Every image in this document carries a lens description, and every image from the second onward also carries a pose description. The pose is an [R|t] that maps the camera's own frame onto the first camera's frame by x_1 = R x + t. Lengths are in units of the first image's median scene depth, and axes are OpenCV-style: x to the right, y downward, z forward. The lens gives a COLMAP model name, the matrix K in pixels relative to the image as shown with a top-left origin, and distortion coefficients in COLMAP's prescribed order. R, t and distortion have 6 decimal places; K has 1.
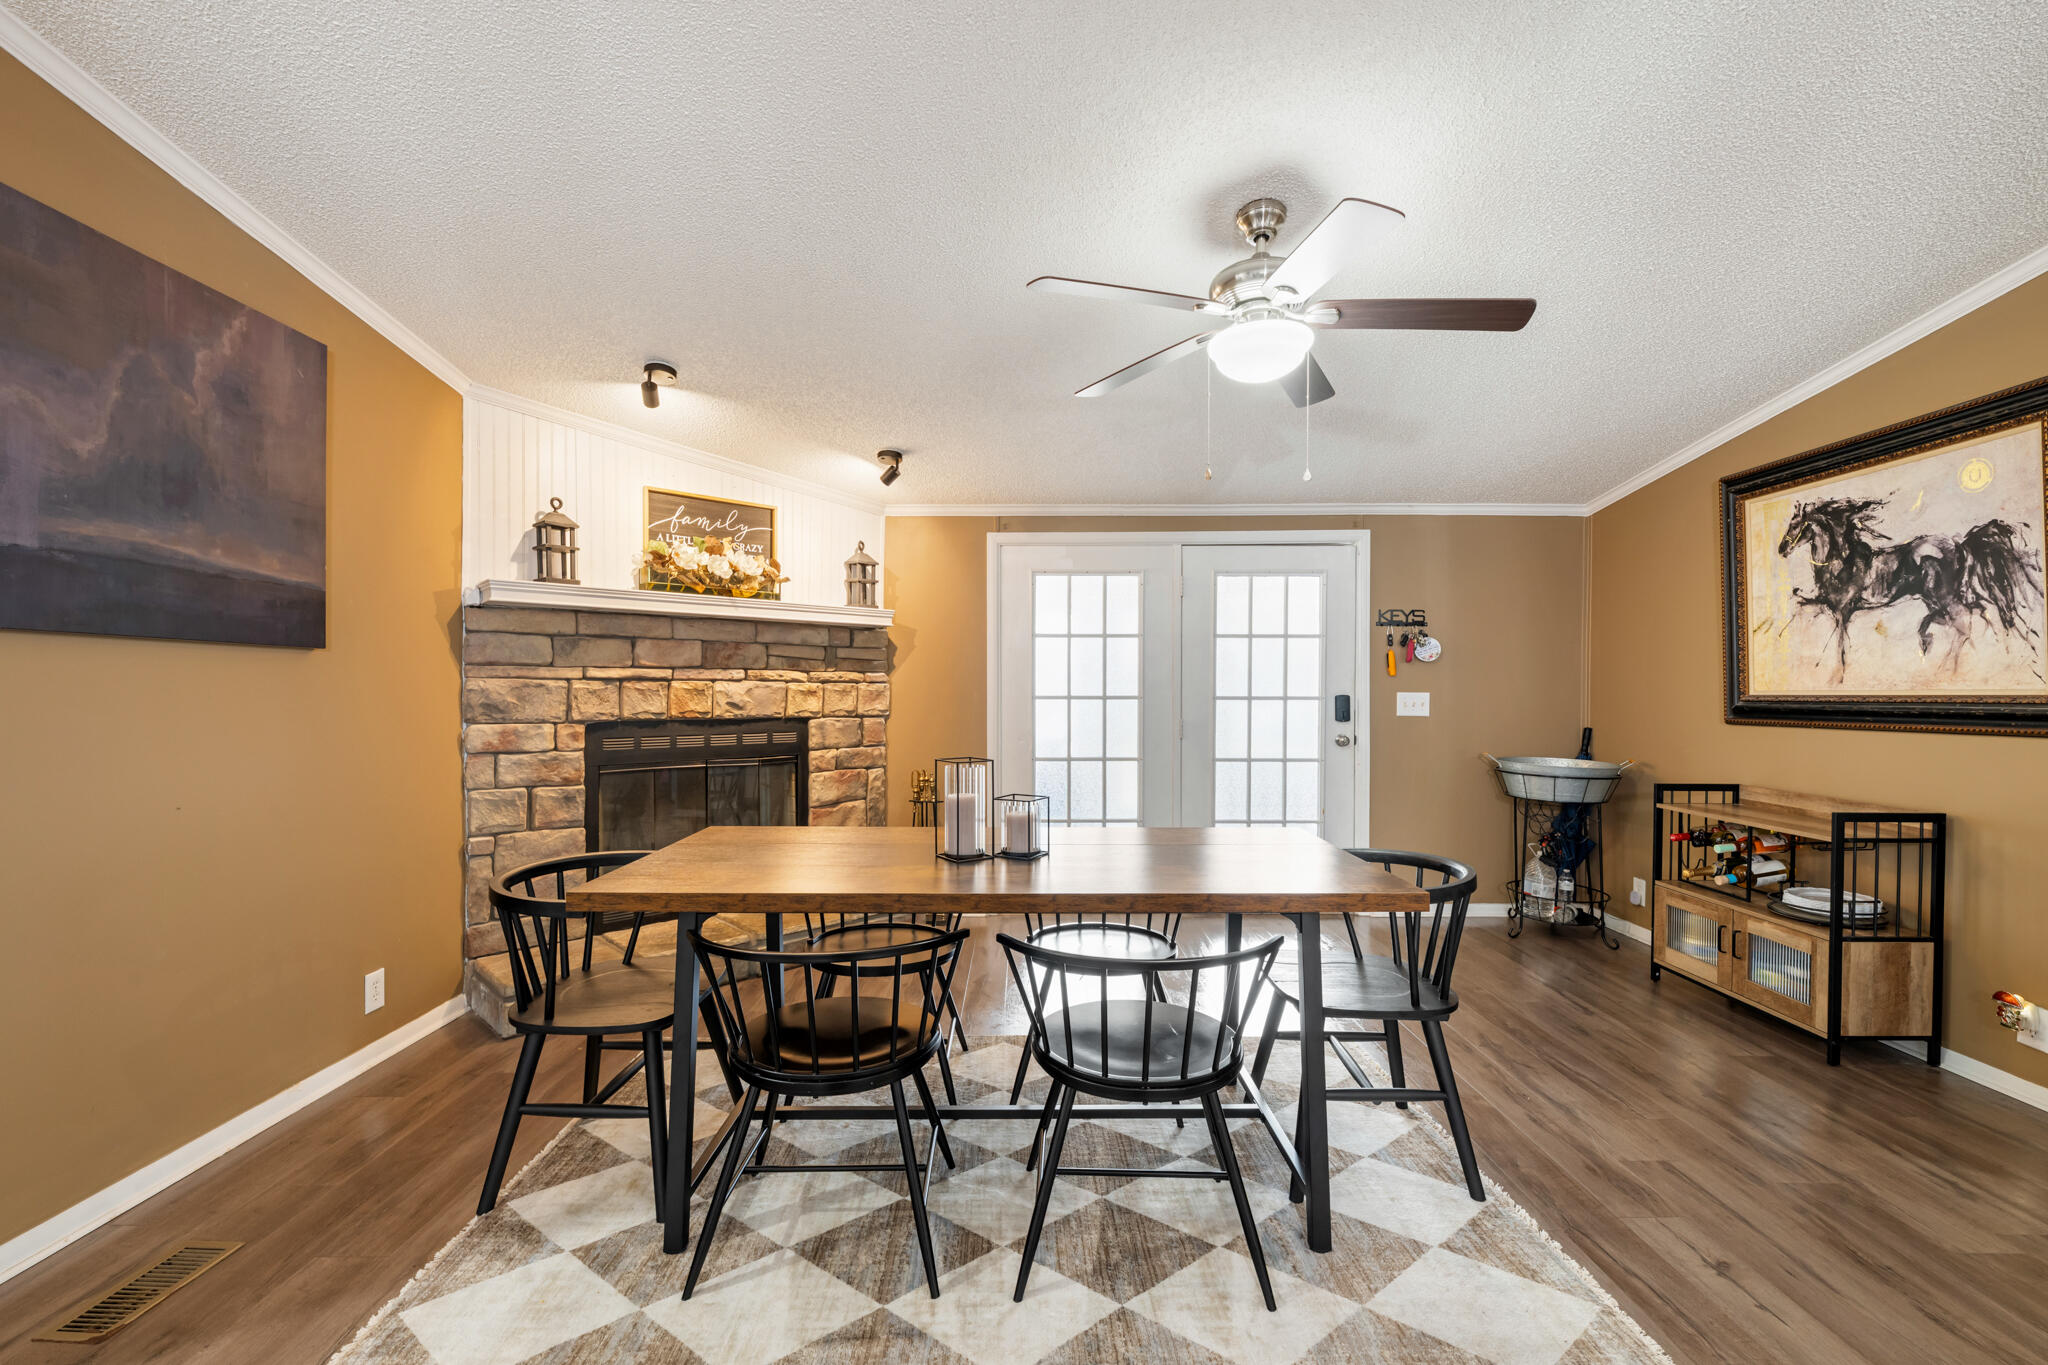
lens RADIAL K [[909.4, 0, 1010.0], [0, 909.4, 683.8], [0, 0, 1]] dist [0.003350, -0.000900]
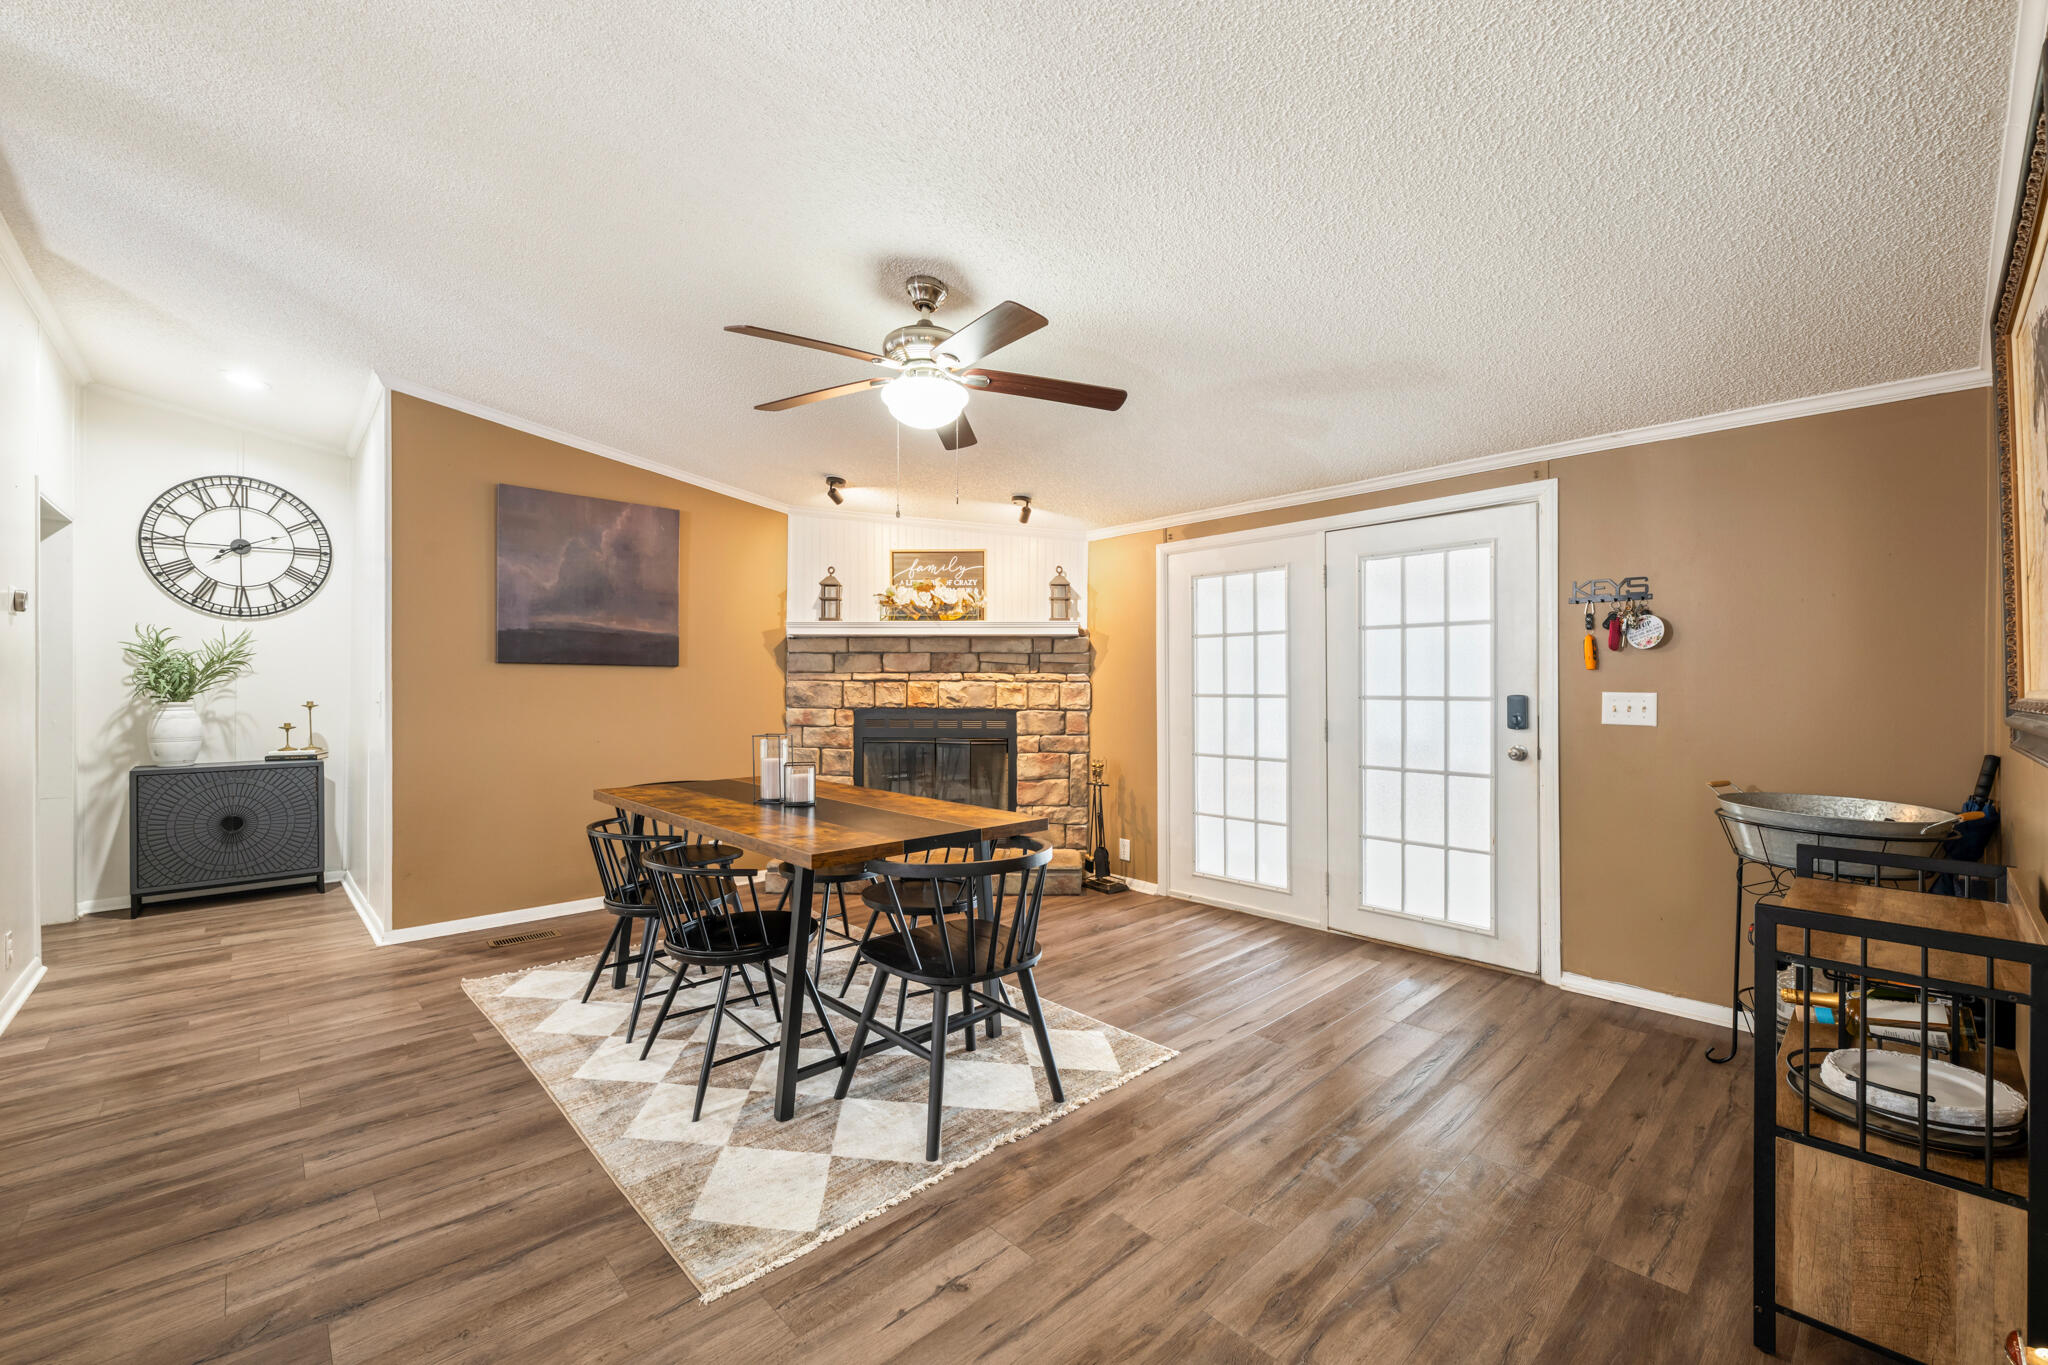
lens RADIAL K [[875.1, 0, 1039.7], [0, 875.1, 680.3], [0, 0, 1]] dist [0.000670, -0.000095]
pose [[0.663712, -0.005057, -0.747971, 0.773323], [0.004001, 0.999987, -0.003210, 0.000073], [0.747978, -0.000862, 0.663724, 0.227025]]
